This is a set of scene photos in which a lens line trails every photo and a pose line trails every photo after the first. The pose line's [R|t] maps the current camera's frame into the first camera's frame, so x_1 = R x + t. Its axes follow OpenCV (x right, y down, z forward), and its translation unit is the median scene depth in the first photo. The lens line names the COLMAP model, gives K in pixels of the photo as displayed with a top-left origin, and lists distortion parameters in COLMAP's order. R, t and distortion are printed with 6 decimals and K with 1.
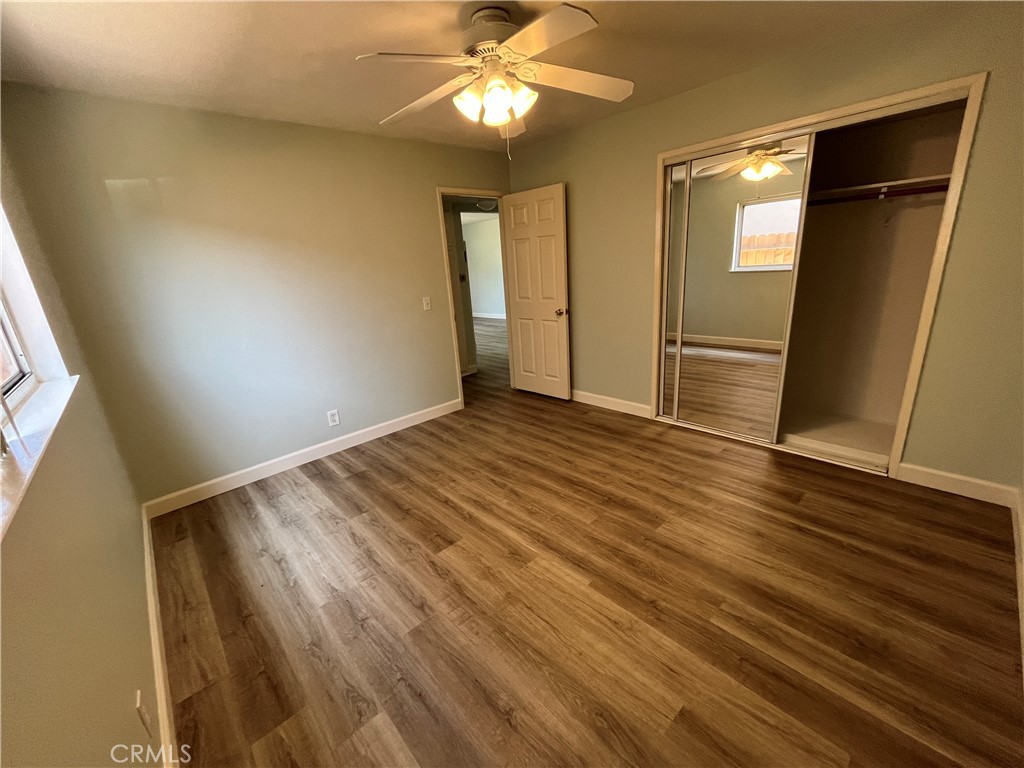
lens RADIAL K [[413.5, 0, 518.0], [0, 413.5, 376.2], [0, 0, 1]] dist [-0.004114, -0.000221]
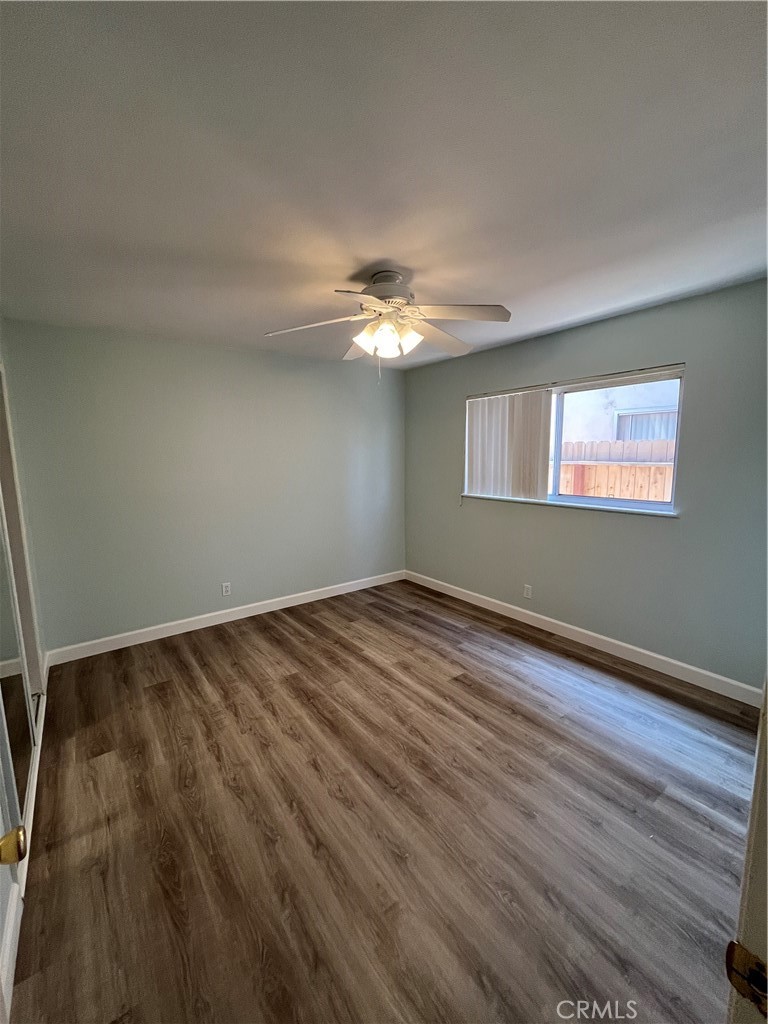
lens RADIAL K [[413.5, 0, 392.3], [0, 413.5, 517.2], [0, 0, 1]] dist [-0.004114, -0.000221]
pose [[-0.991612, 0.067756, 0.110069, -0.128817], [0.107064, 0.907672, 0.405794, -0.518132], [-0.072412, 0.414174, -0.907313, 1.764303]]
